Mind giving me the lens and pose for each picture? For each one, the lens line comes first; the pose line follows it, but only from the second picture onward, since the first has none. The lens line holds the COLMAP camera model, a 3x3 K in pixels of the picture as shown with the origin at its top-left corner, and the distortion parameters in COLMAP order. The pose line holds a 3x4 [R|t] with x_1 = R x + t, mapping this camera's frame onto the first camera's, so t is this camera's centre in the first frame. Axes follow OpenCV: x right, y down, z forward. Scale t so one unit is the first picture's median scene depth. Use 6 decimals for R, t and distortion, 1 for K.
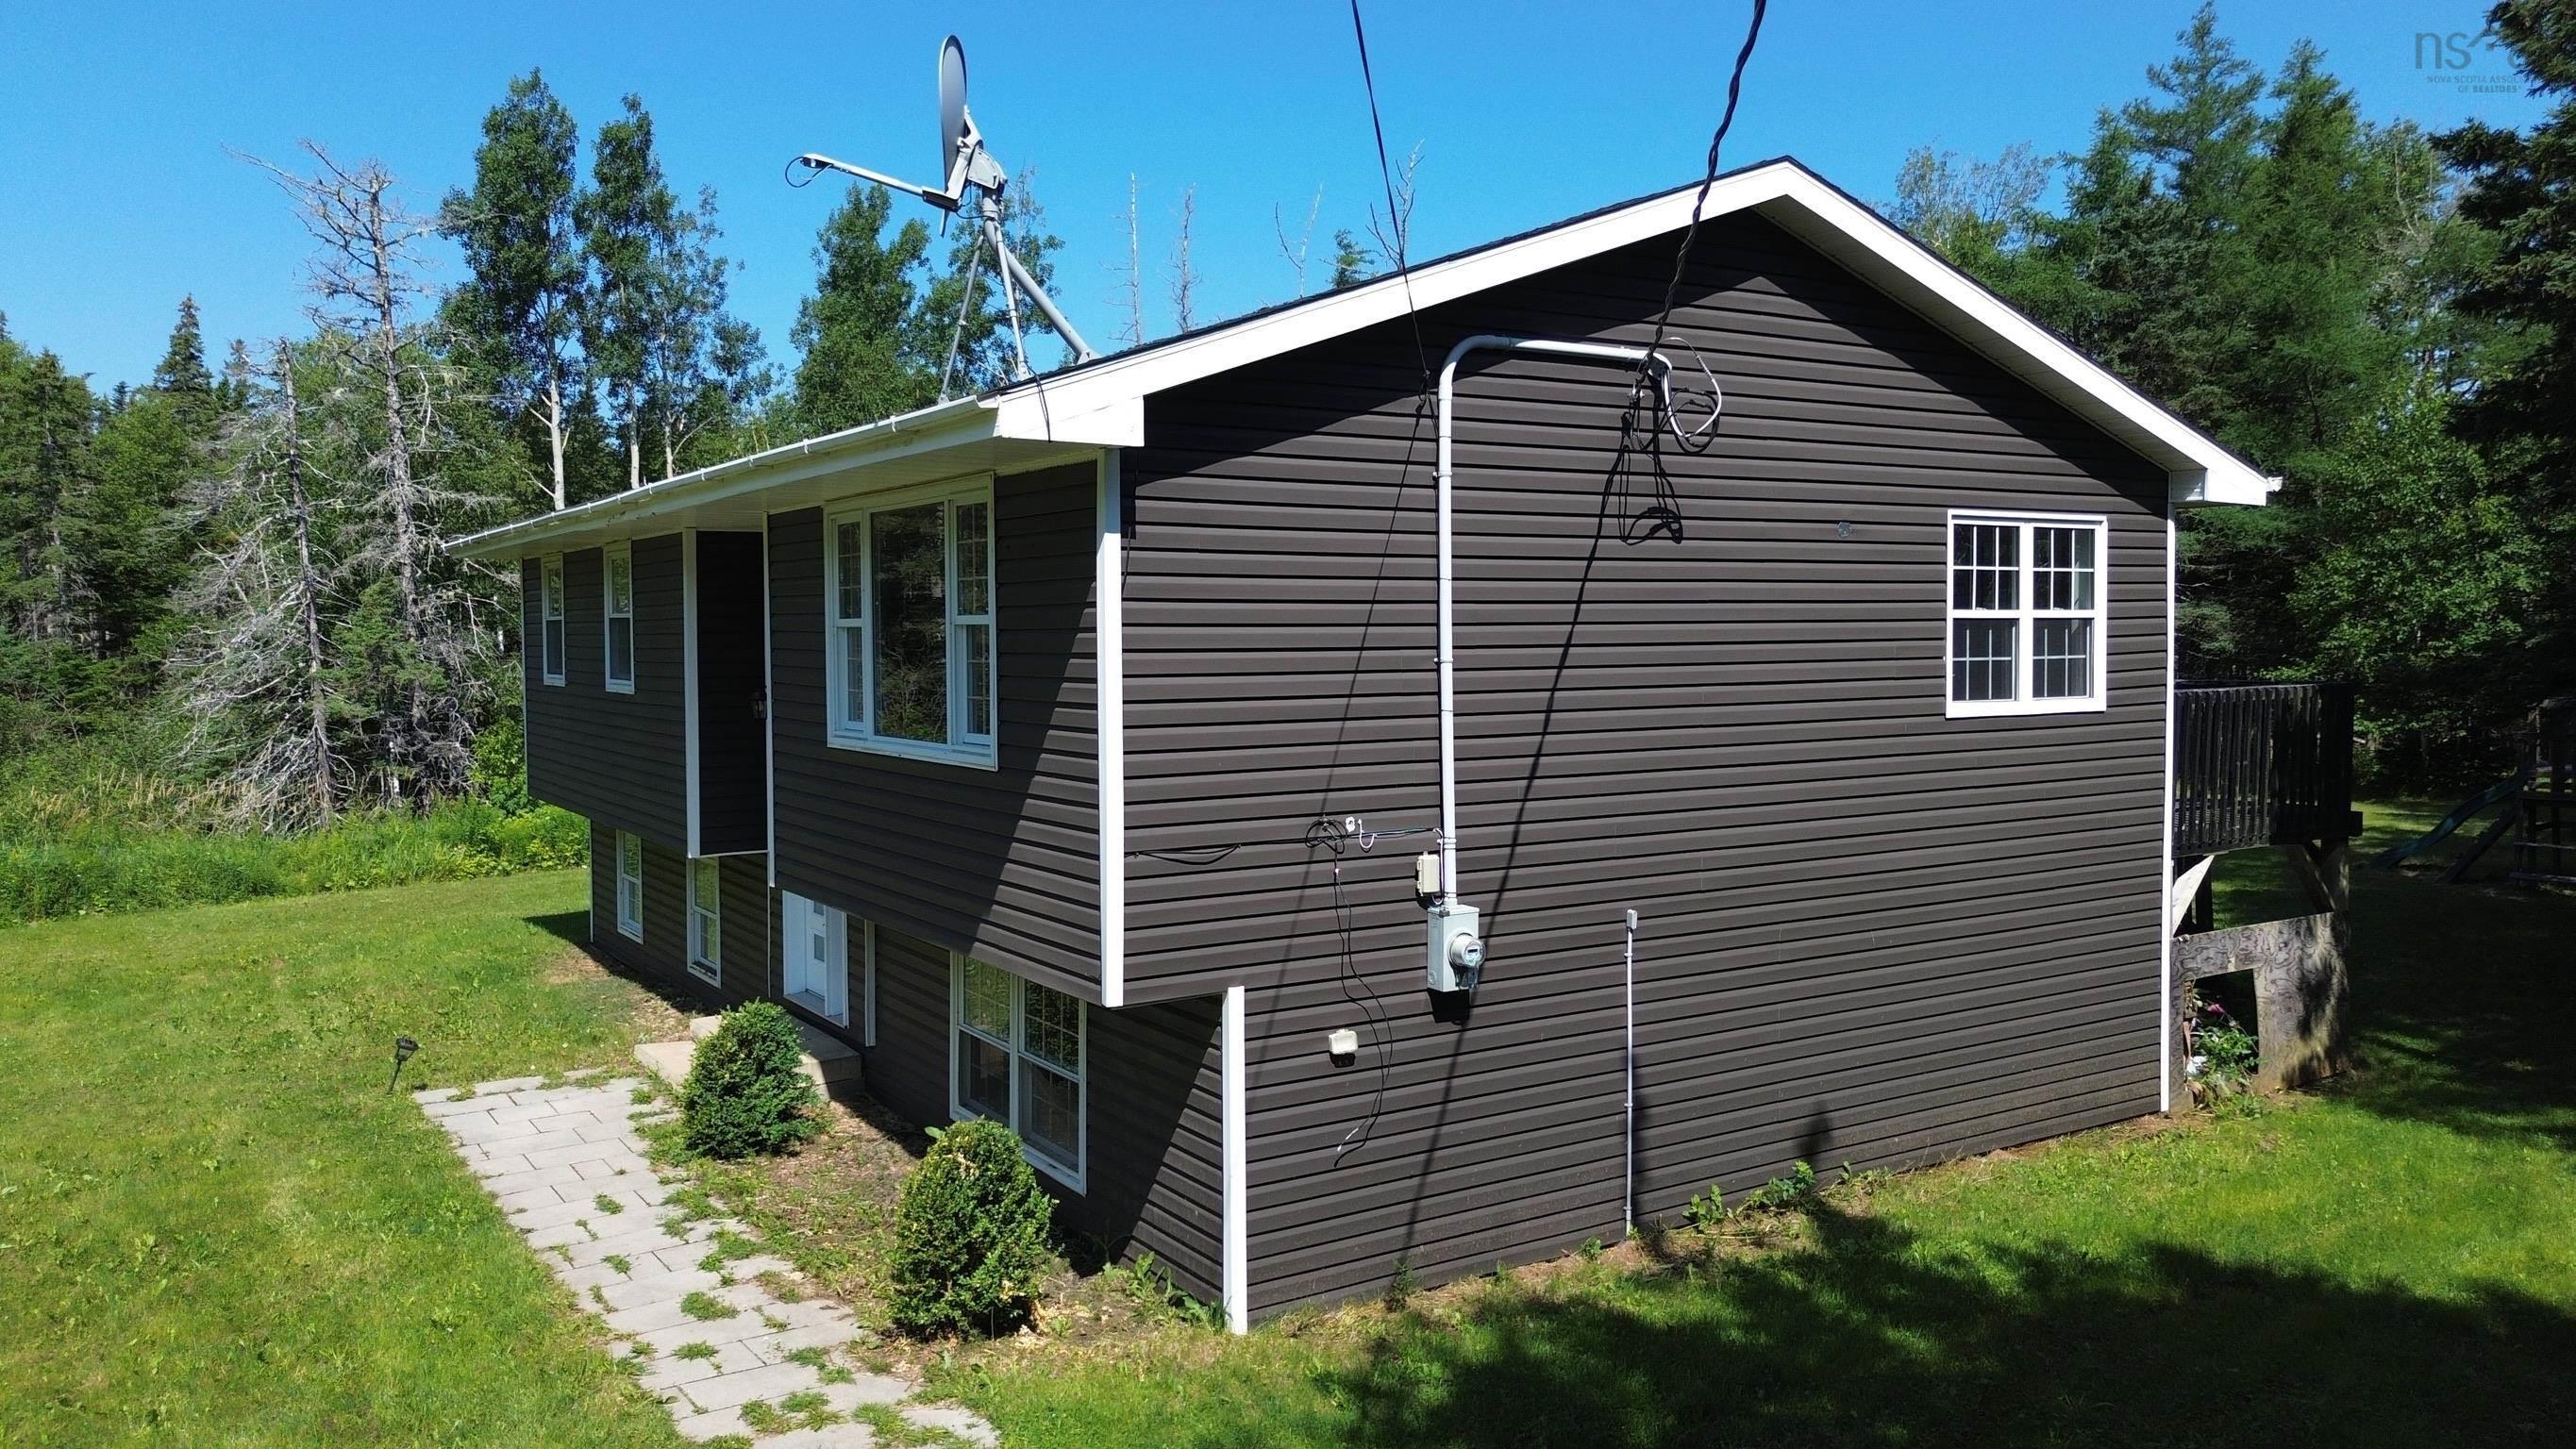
lens RADIAL K [[1846.8, 0, 1293.6], [0, 1846.8, 716.0], [0, 0, 1]] dist [0.046310, -0.007503]
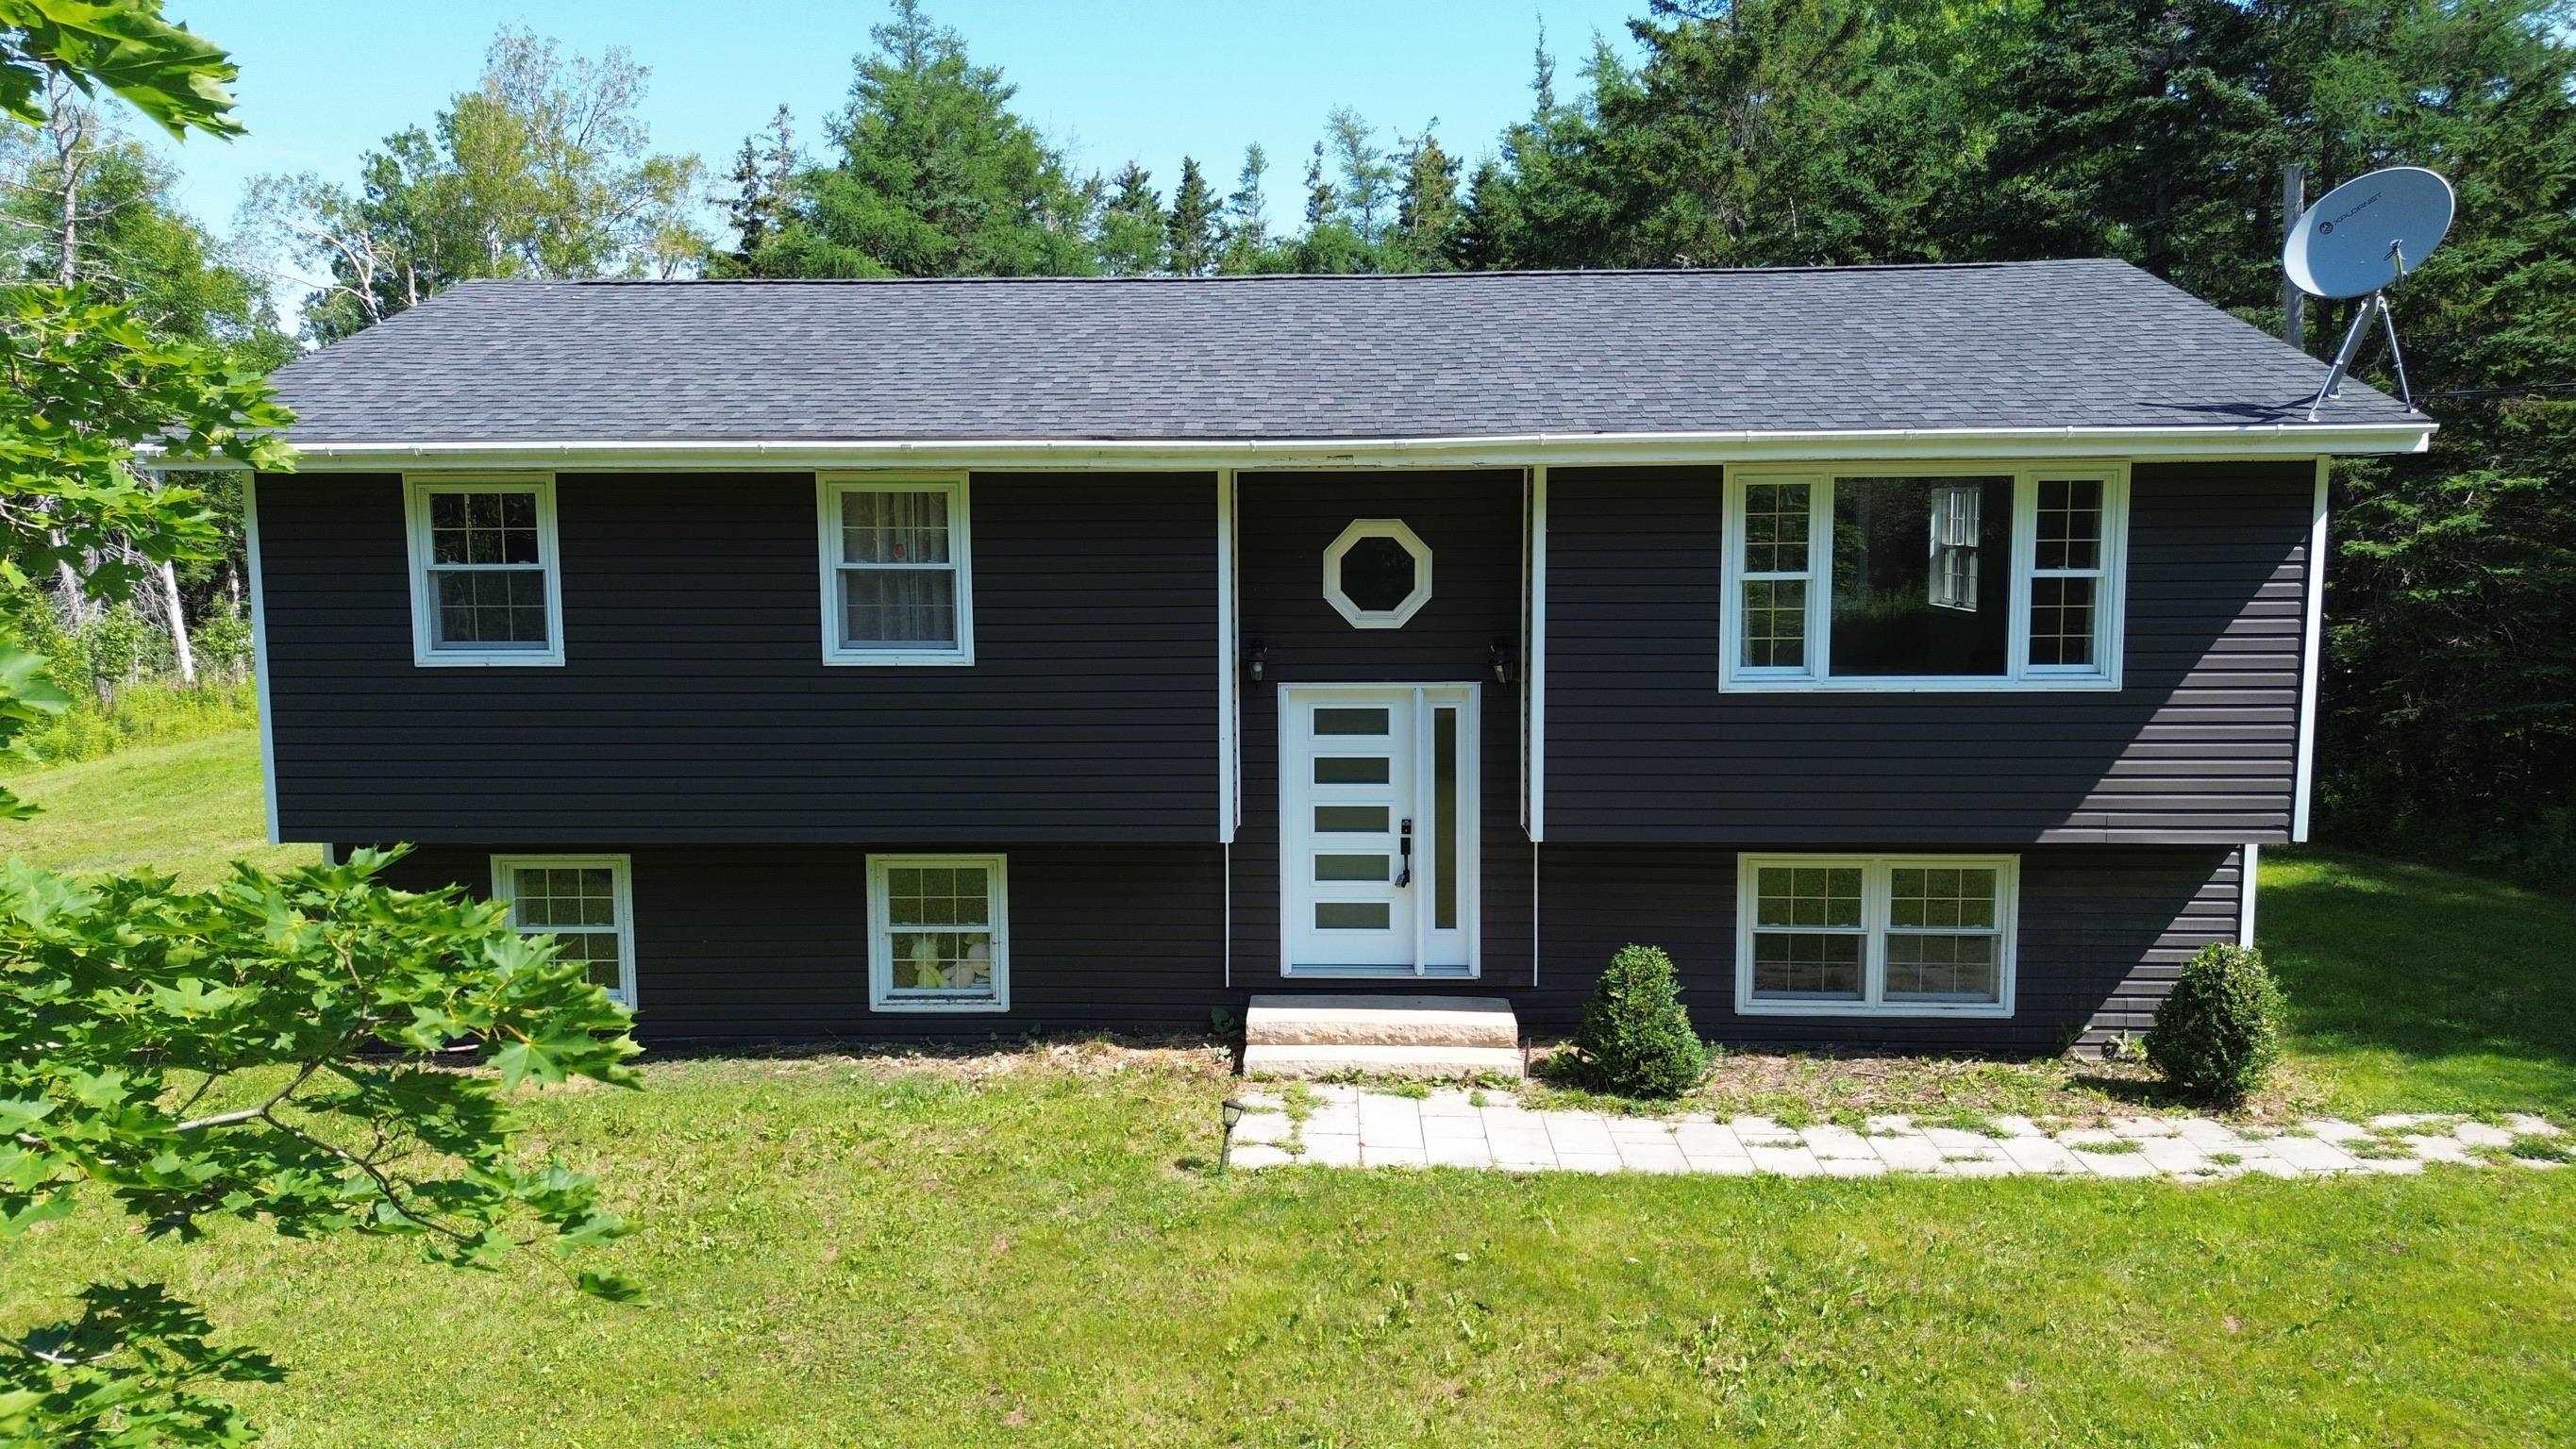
lens RADIAL K [[1846.8, 0, 1294.2], [0, 1846.8, 733.8], [0, 0, 1]] dist [0.046310, -0.007503]
pose [[0.556455, -0.095743, 0.825343, -1.496972], [0.037664, 0.995224, 0.090057, -0.077282], [-0.830023, -0.019027, 0.557404, 0.719101]]
